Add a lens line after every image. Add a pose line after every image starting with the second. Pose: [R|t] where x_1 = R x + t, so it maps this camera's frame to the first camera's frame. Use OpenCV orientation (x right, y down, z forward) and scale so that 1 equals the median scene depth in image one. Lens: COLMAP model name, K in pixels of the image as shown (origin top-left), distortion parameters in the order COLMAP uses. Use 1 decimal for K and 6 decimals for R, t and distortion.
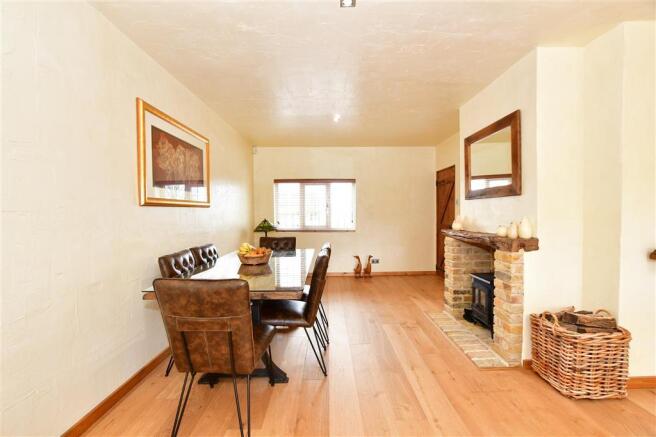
lens RADIAL K [[285.9, 0, 329.1], [0, 285.9, 215.4], [0, 0, 1]] dist [-0.001373, -0.000083]
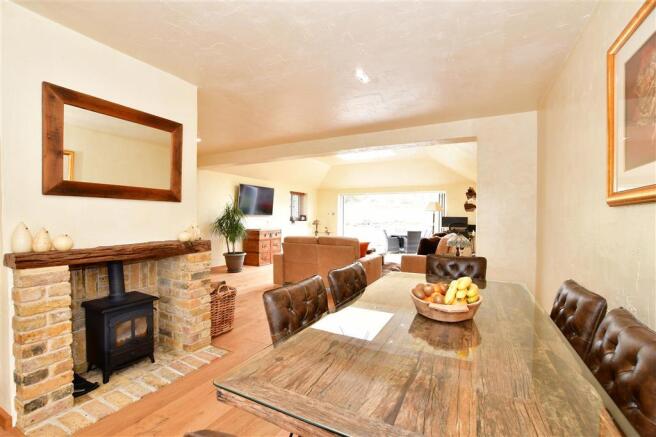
lens RADIAL K [[285.9, 0, 328.8], [0, 285.9, 219.2], [0, 0, 1]] dist [-0.001373, -0.000083]
pose [[-0.878235, -0.000274, 0.478229, -0.280097], [0.005767, 0.999921, 0.011164, -0.011544], [-0.478195, 0.012563, -0.878164, 1.346585]]
